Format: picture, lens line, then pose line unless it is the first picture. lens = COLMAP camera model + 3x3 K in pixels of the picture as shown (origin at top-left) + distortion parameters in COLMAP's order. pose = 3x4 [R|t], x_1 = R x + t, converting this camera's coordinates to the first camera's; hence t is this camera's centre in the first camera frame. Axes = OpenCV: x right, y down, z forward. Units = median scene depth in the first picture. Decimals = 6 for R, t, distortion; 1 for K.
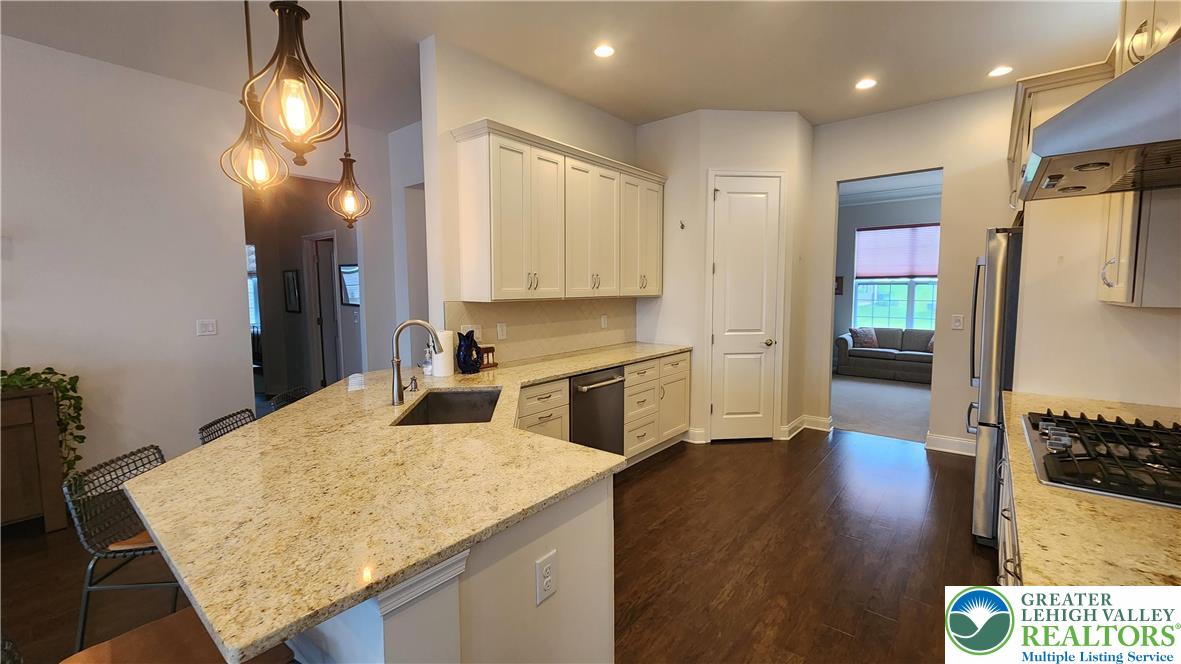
lens RADIAL K [[481.7, 0, 588.8], [0, 481.7, 324.2], [0, 0, 1]] dist [0.004263, -0.000038]
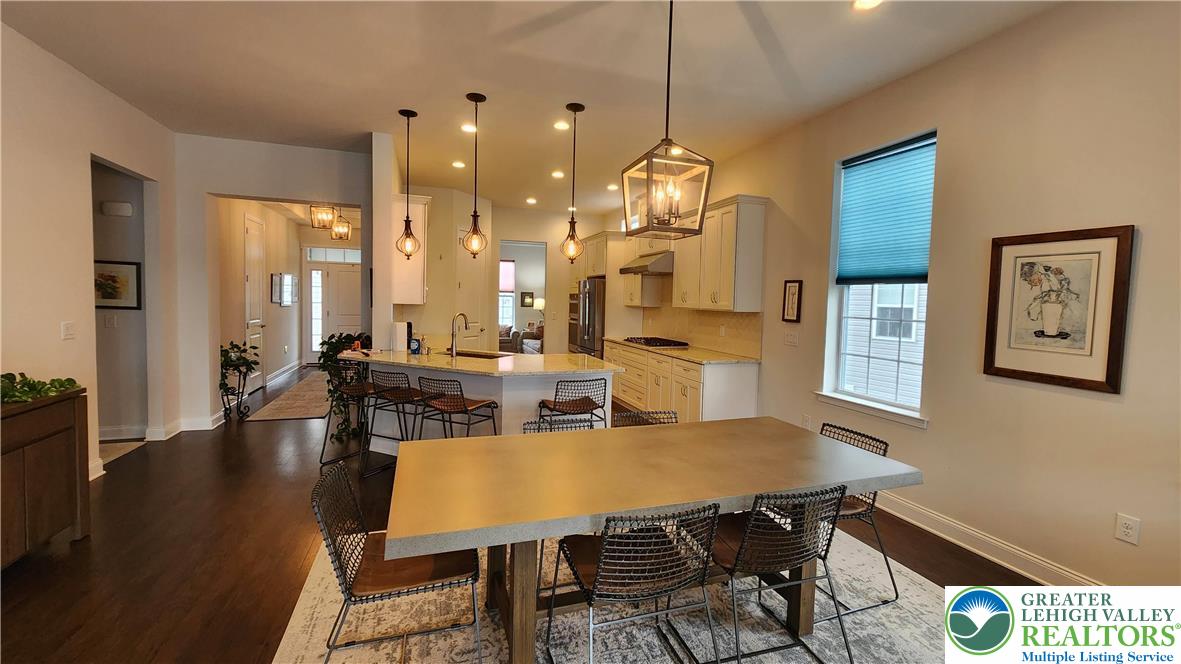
lens RADIAL K [[481.7, 0, 588.8], [0, 481.7, 324.2], [0, 0, 1]] dist [0.004263, -0.000038]
pose [[0.529304, -0.025175, 0.848059, -1.067922], [0.038282, 0.999250, 0.005771, 0.028390], [-0.847568, 0.029411, 0.529871, -0.290759]]
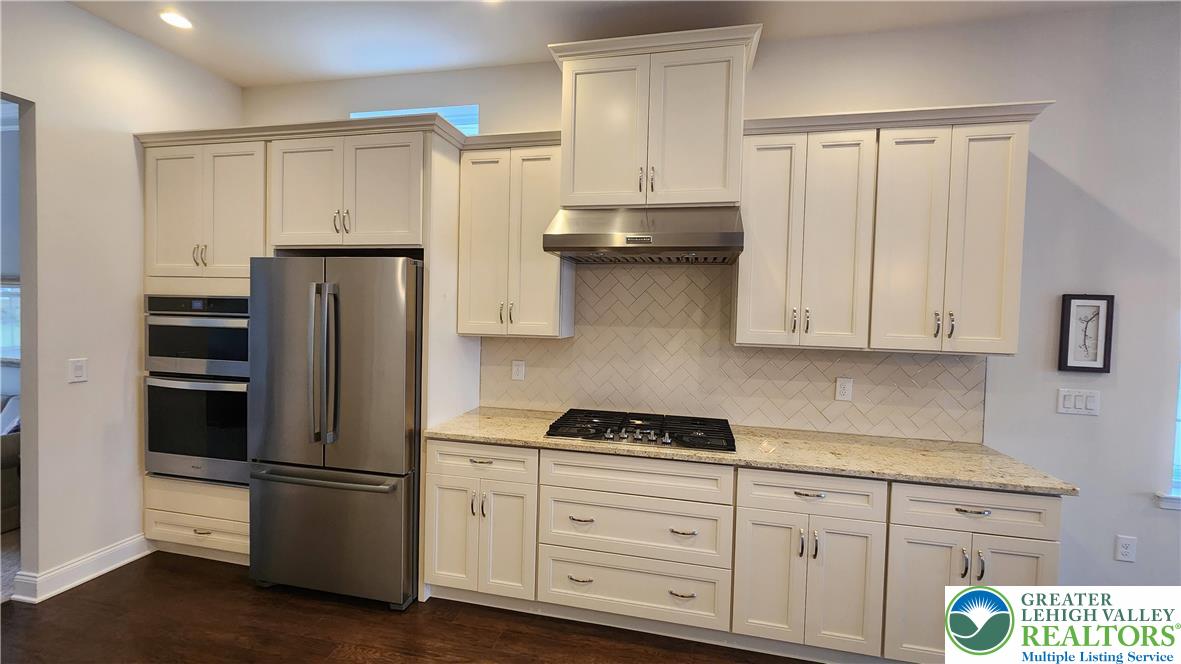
lens RADIAL K [[481.7, 0, 588.8], [0, 481.7, 324.2], [0, 0, 1]] dist [0.004263, -0.000038]
pose [[-0.455625, -0.026524, 0.889776, -0.088701], [0.044250, 0.997645, 0.052398, -0.074603], [-0.889071, 0.063246, -0.453379, 0.767209]]
